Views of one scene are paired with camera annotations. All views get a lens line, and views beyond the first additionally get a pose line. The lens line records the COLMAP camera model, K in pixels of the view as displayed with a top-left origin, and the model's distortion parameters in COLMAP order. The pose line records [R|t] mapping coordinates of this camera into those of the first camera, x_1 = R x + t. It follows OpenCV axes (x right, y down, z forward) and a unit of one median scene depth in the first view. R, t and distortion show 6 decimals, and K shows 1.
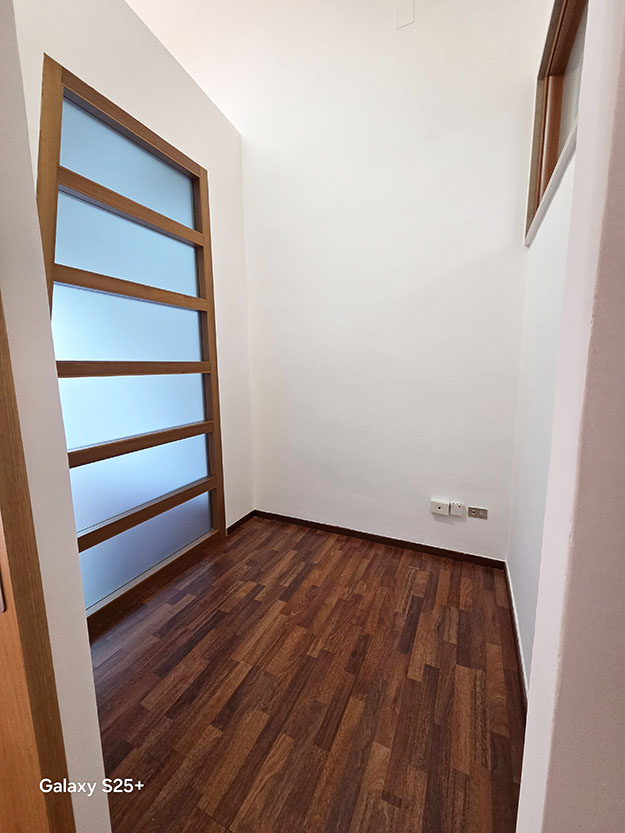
lens RADIAL K [[342.6, 0, 312.3], [0, 342.6, 417.3], [0, 0, 1]] dist [0.002217, 0.000202]
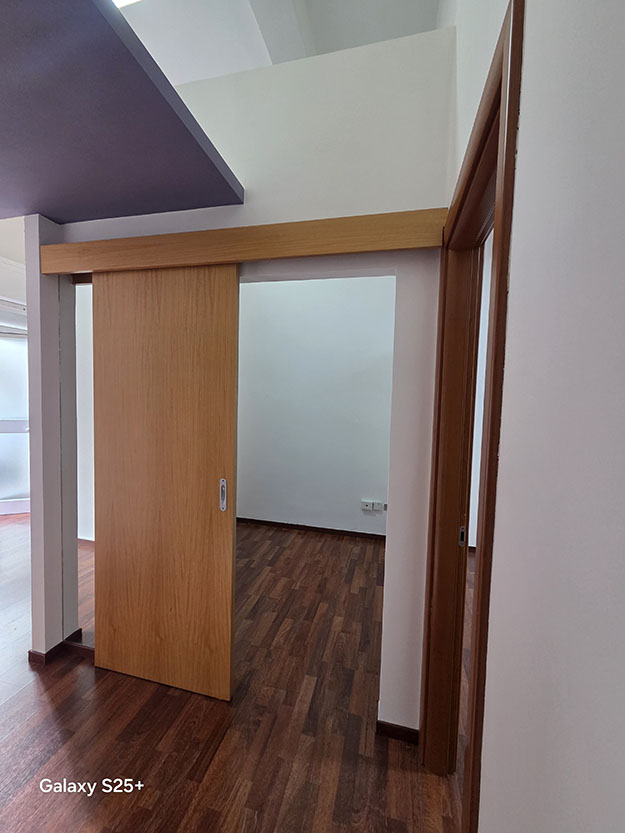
lens RADIAL K [[342.6, 0, 312.6], [0, 342.6, 421.1], [0, 0, 1]] dist [0.002217, 0.000202]
pose [[0.979562, 0.022177, 0.199917, -0.229961], [-0.006732, 0.996961, -0.077611, 0.008579], [-0.201030, 0.074679, 0.976734, -0.607722]]
